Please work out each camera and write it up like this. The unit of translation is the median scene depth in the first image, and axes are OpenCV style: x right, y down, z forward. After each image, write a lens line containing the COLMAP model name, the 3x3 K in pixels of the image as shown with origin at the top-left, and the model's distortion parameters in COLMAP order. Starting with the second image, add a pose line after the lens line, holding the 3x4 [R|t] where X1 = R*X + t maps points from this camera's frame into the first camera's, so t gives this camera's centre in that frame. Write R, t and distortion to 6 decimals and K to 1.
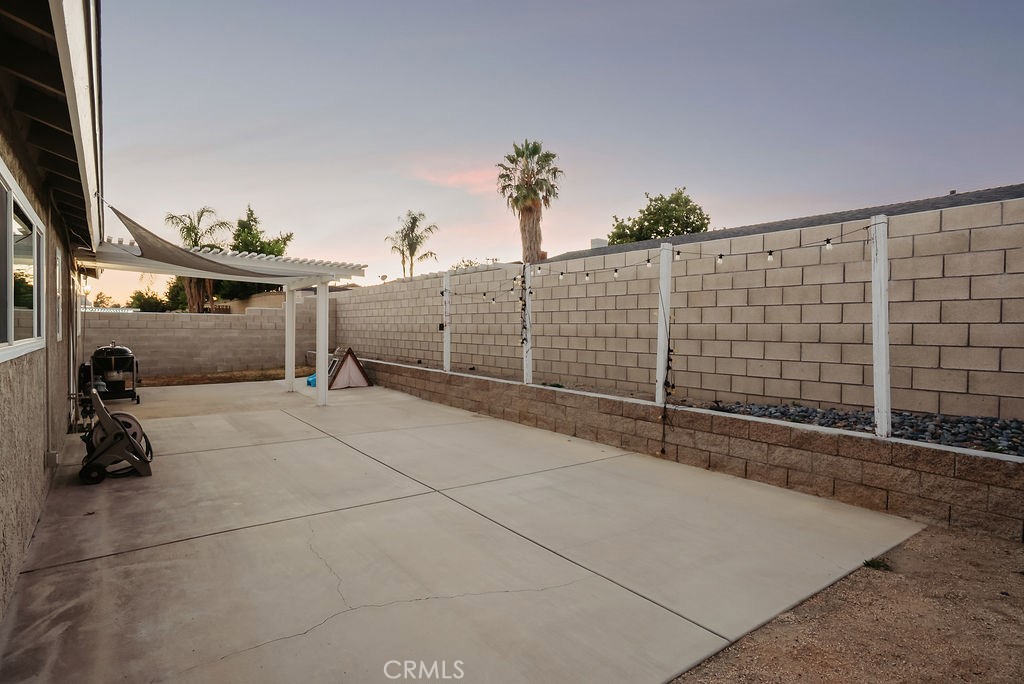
lens RADIAL K [[546.6, 0, 512.0], [0, 546.6, 342.0], [0, 0, 1]] dist [0.017194, 0.000036]
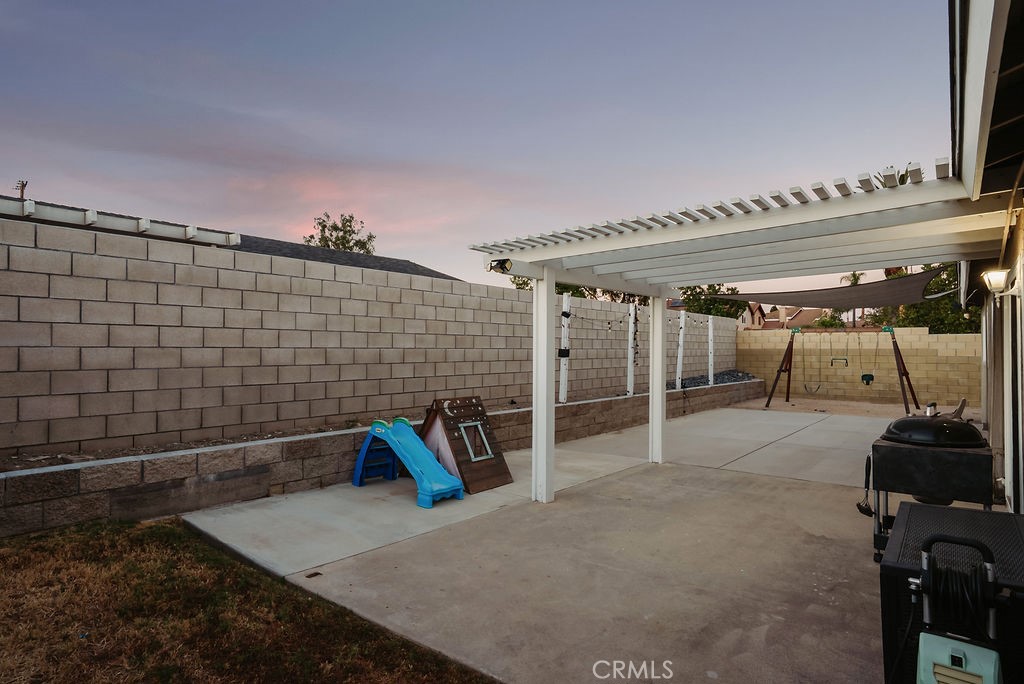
lens RADIAL K [[571.9, 0, 512.0], [0, 571.9, 342.0], [0, 0, 1]] dist [0.001389, 0.000622]
pose [[-0.267787, 0.010057, 0.963426, -0.548417], [0.027301, 0.999623, -0.002846, -0.024562], [-0.963091, 0.025540, -0.267960, 0.740069]]
